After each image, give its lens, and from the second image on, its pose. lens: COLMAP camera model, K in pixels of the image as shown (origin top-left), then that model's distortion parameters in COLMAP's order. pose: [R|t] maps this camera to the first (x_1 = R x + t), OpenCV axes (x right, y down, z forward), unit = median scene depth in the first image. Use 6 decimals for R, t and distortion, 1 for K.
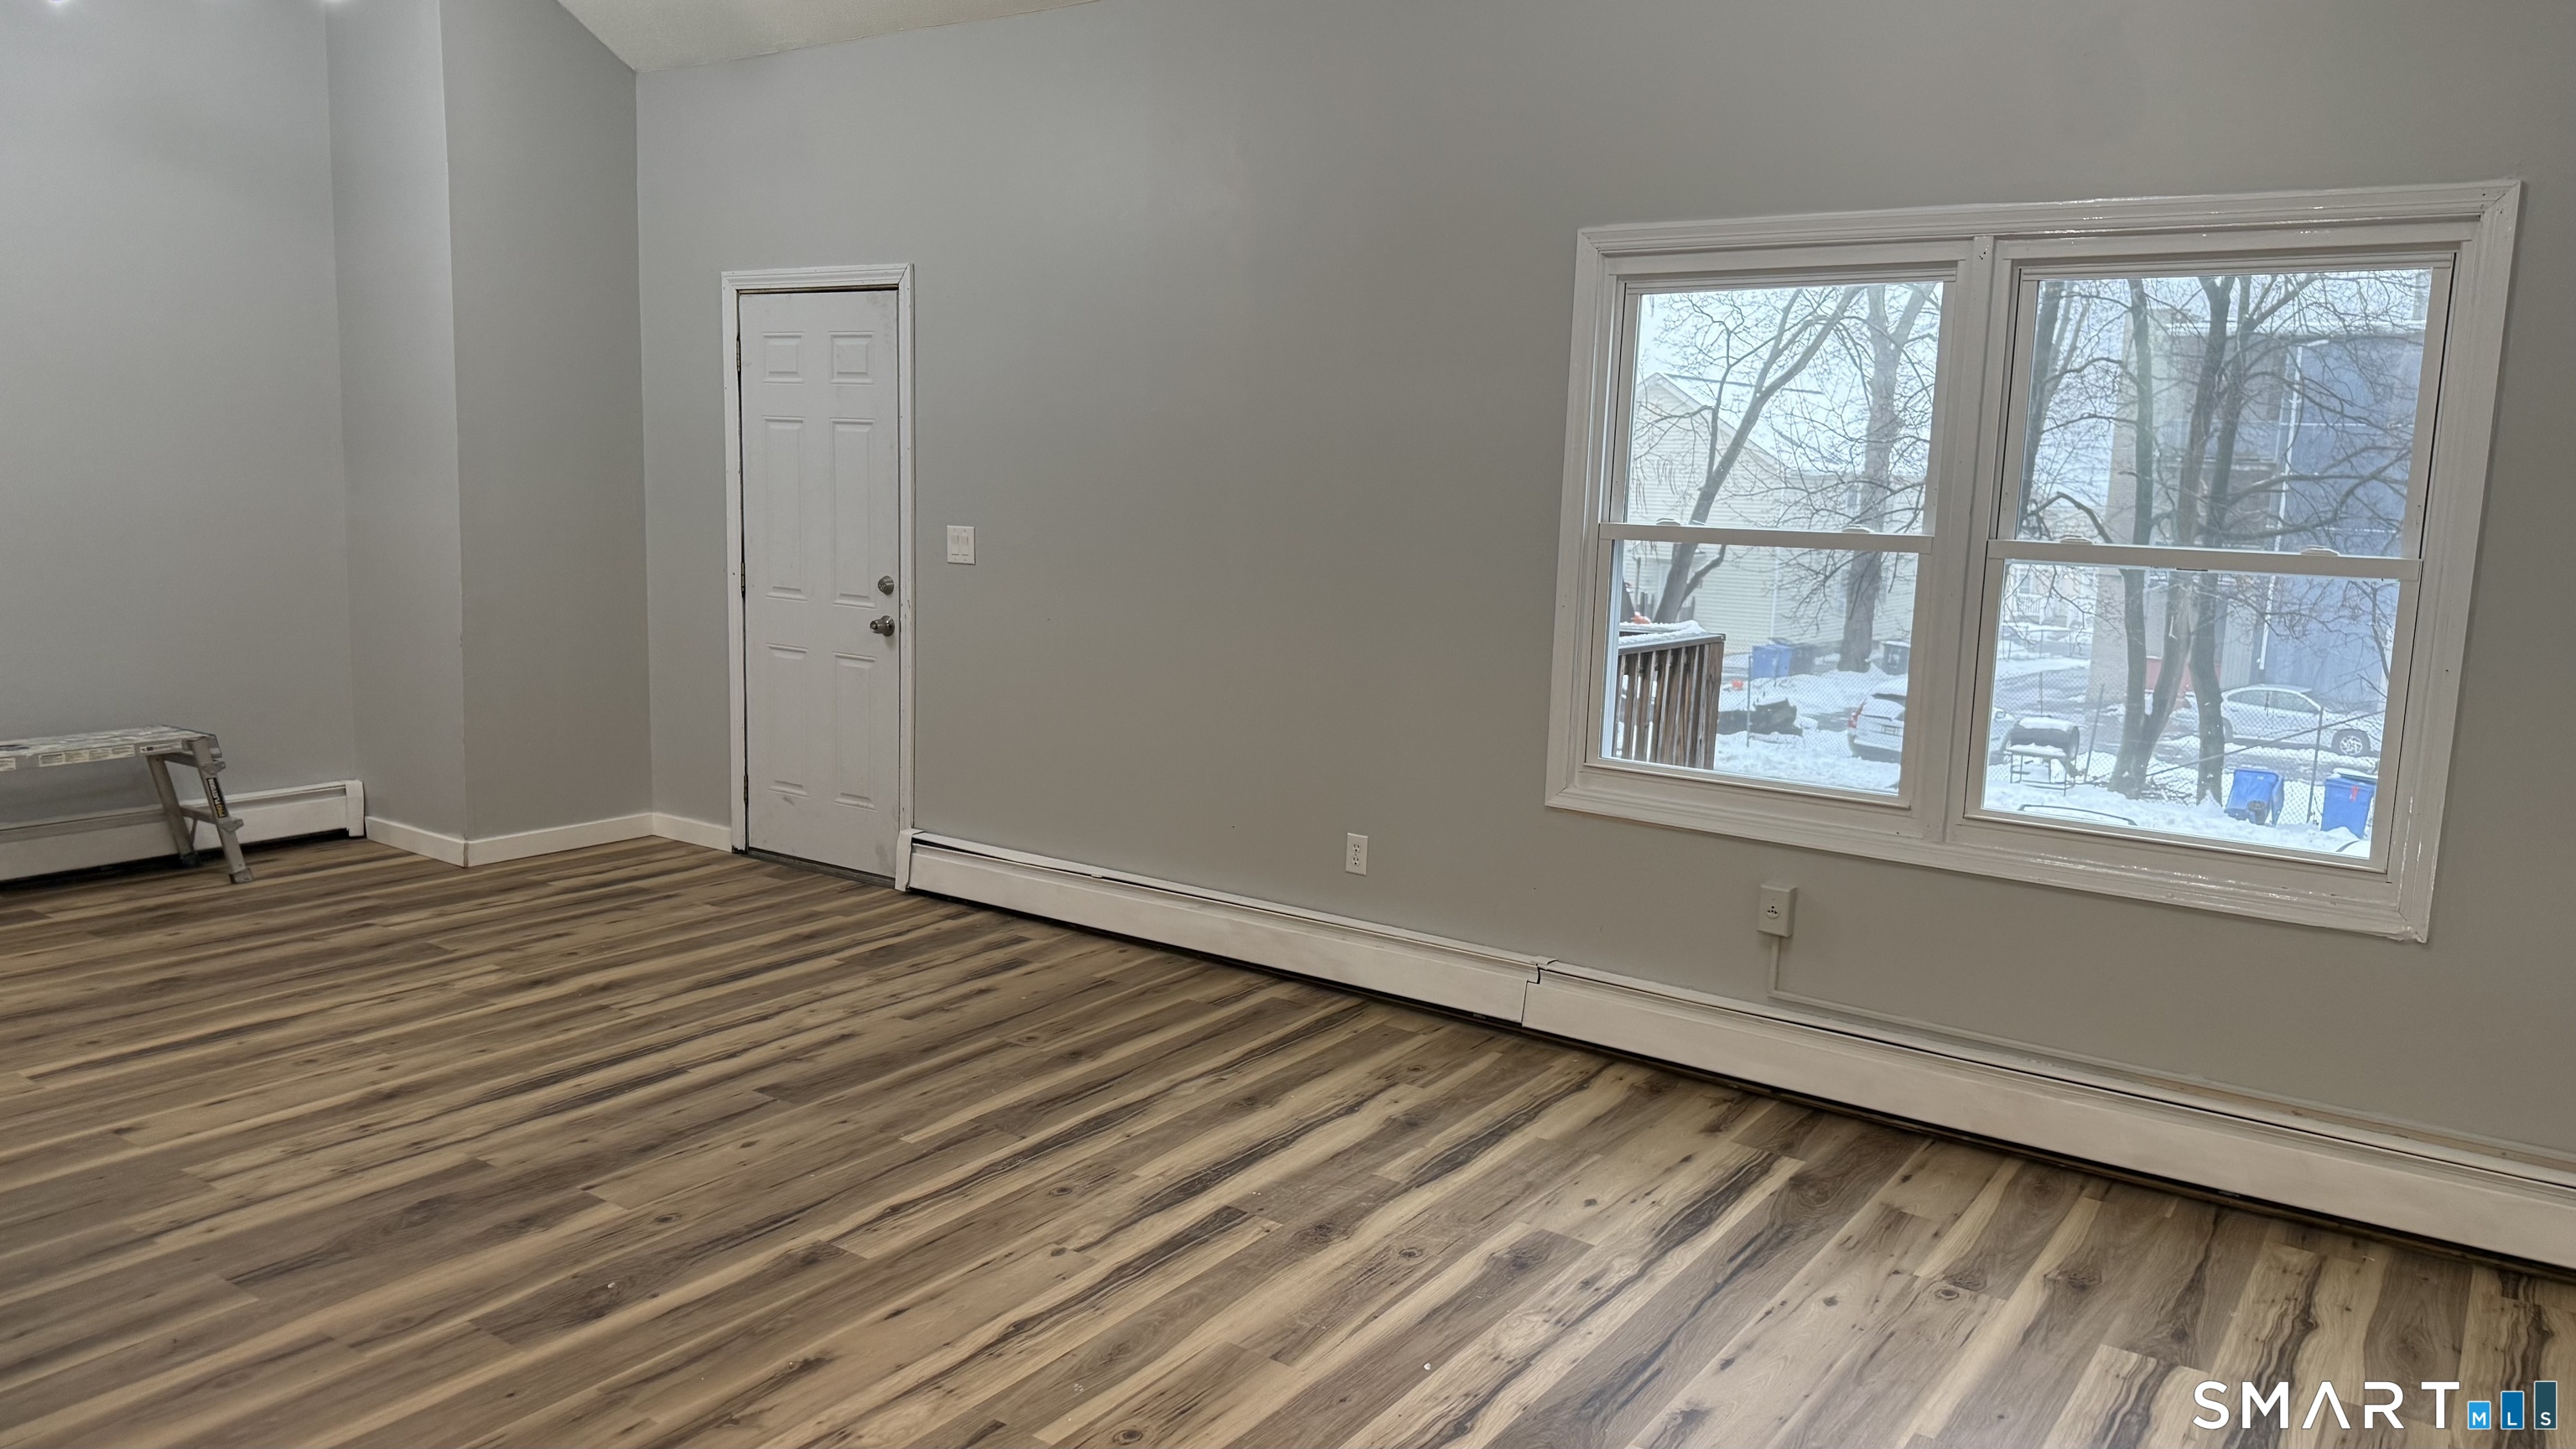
lens RADIAL K [[1815.8, 0, 1298.4], [0, 1815.8, 721.5], [0, 0, 1]] dist [0.088994, -0.089683]
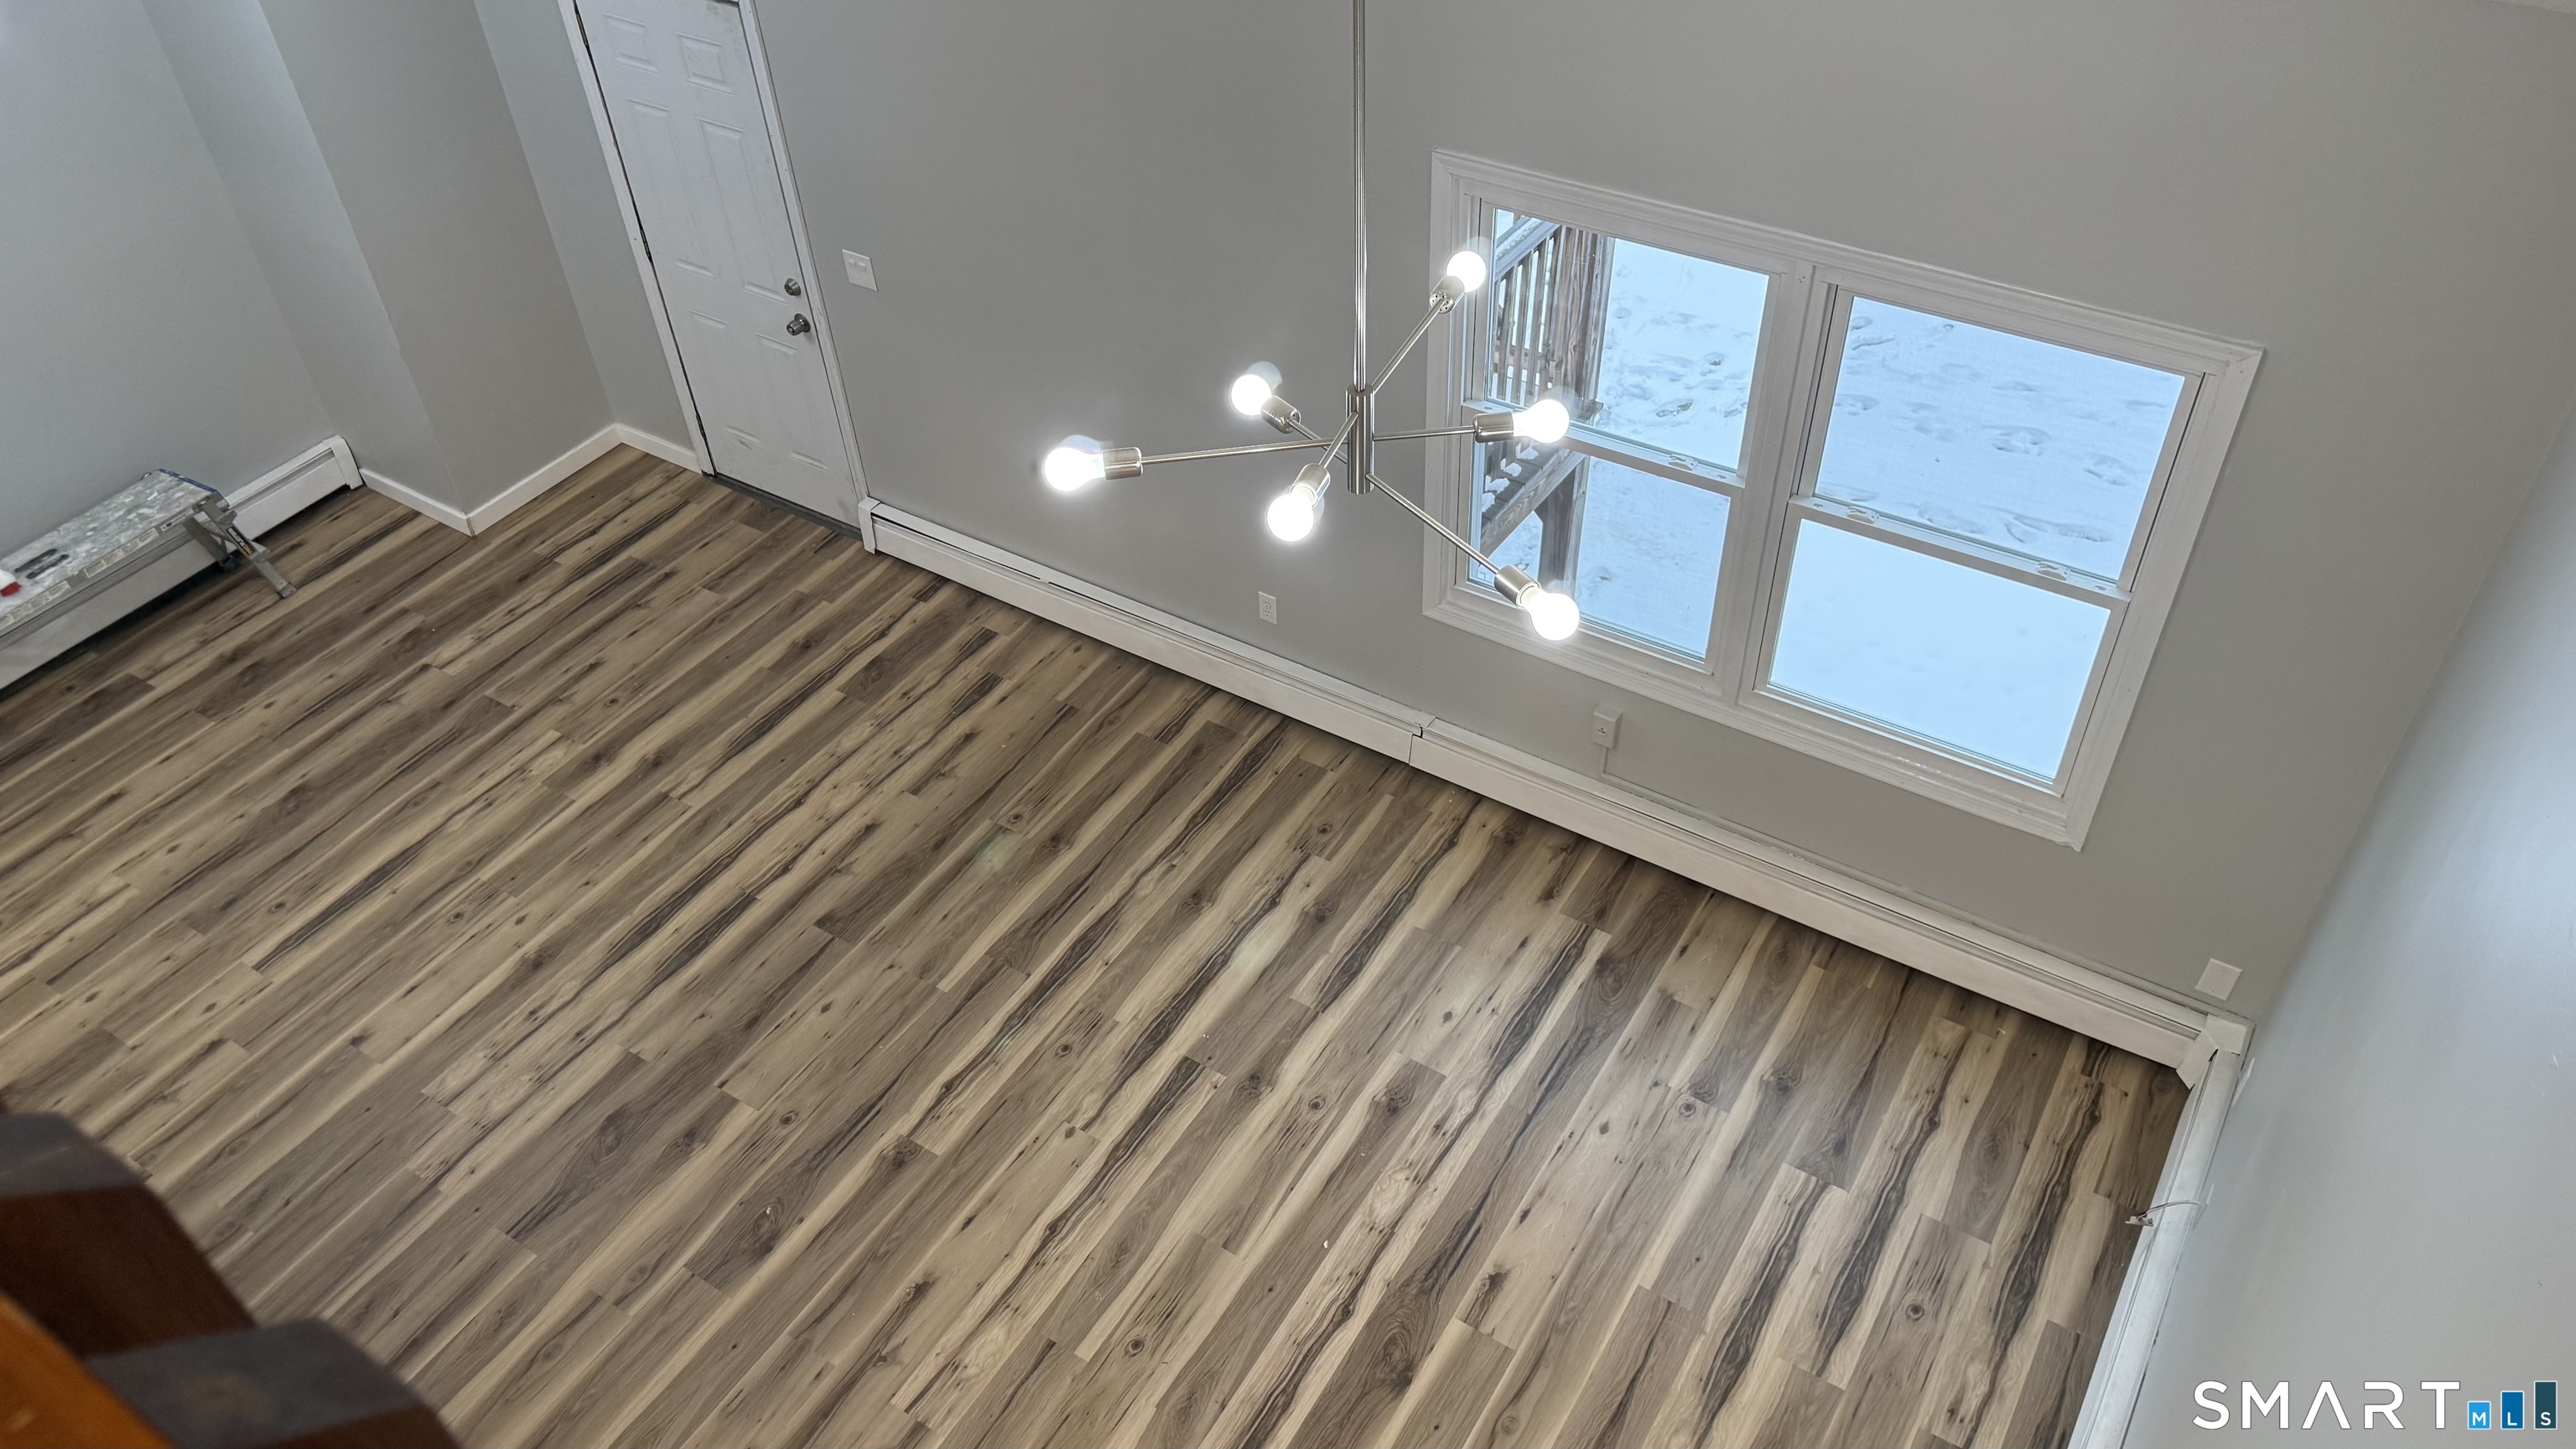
lens RADIAL K [[1801.4, 0, 1295.5], [0, 1801.4, 749.6], [0, 0, 1]] dist [0.172502, -0.249461]
pose [[0.996882, -0.077850, -0.012846, 0.075470], [0.071684, 0.825562, 0.559740, -0.649243], [-0.032971, -0.558915, 0.828569, -0.013763]]
